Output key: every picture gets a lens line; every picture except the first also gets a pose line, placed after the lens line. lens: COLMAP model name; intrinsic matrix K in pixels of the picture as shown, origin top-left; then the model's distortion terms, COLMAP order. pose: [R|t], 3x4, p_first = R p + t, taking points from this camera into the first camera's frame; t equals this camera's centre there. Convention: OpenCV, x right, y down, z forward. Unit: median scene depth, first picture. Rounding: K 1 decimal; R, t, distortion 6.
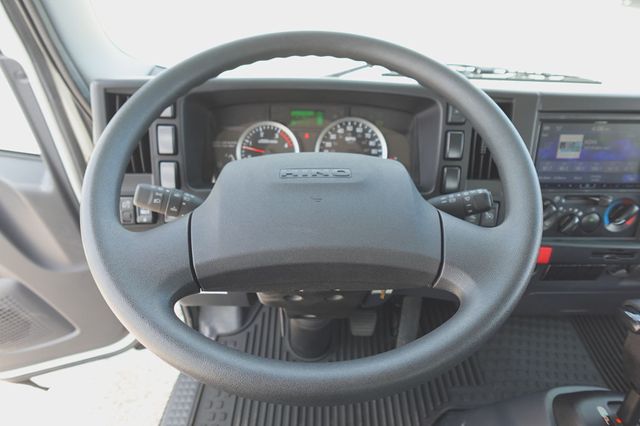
lens RADIAL K [[363.7, 0, 320.9], [0, 363.7, 216.9], [0, 0, 1]] dist [0.001526, 0.000044]
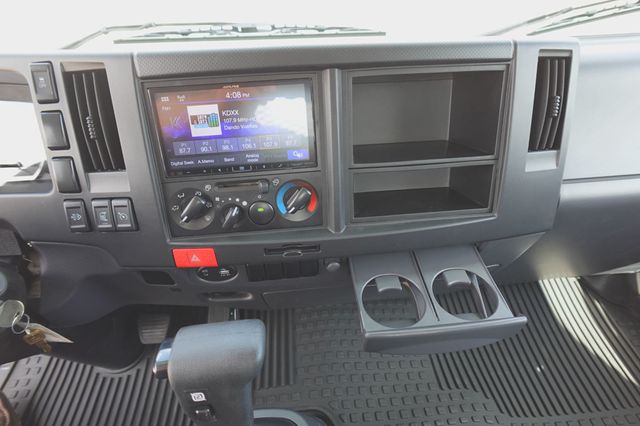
lens RADIAL K [[363.7, 0, 319.6], [0, 363.7, 213.0], [0, 0, 1]] dist [0.001526, 0.000044]
pose [[0.996522, -0.080079, 0.023052, 0.870201], [0.078459, 0.994846, 0.064232, -0.026539], [-0.028077, -0.062200, 0.997669, 0.199016]]
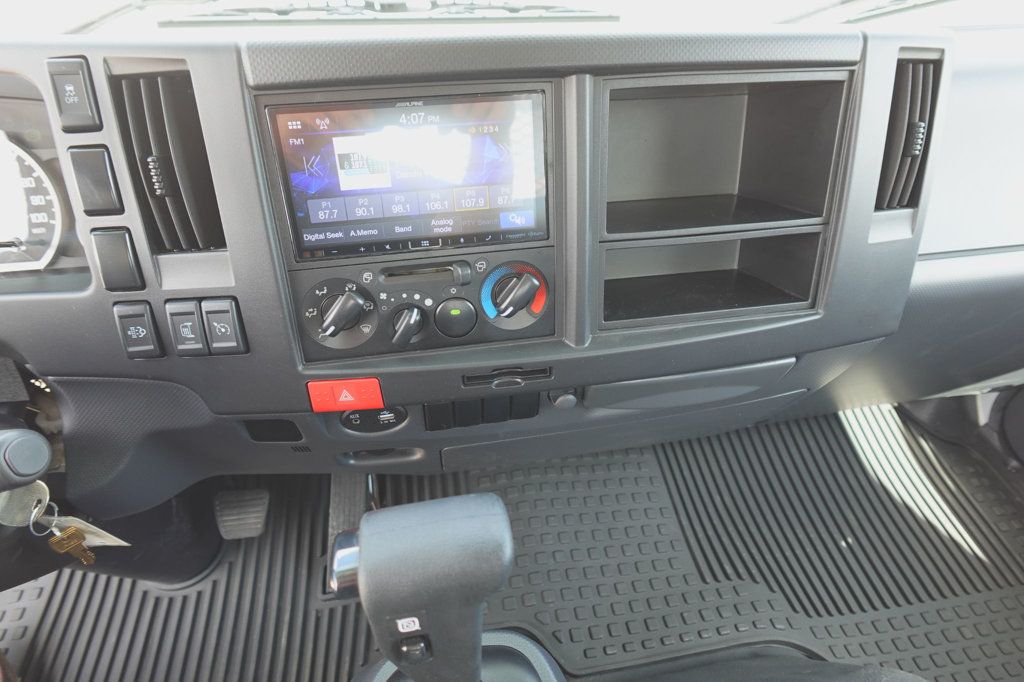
lens RADIAL K [[581.9, 0, 511.5], [0, 581.9, 341.7], [0, 0, 1]] dist [0.001526, 0.000044]
pose [[0.989066, -0.107901, 0.100526, 0.749795], [0.095801, 0.988348, 0.118281, -0.038308], [-0.112117, -0.107357, 0.987879, 0.226164]]
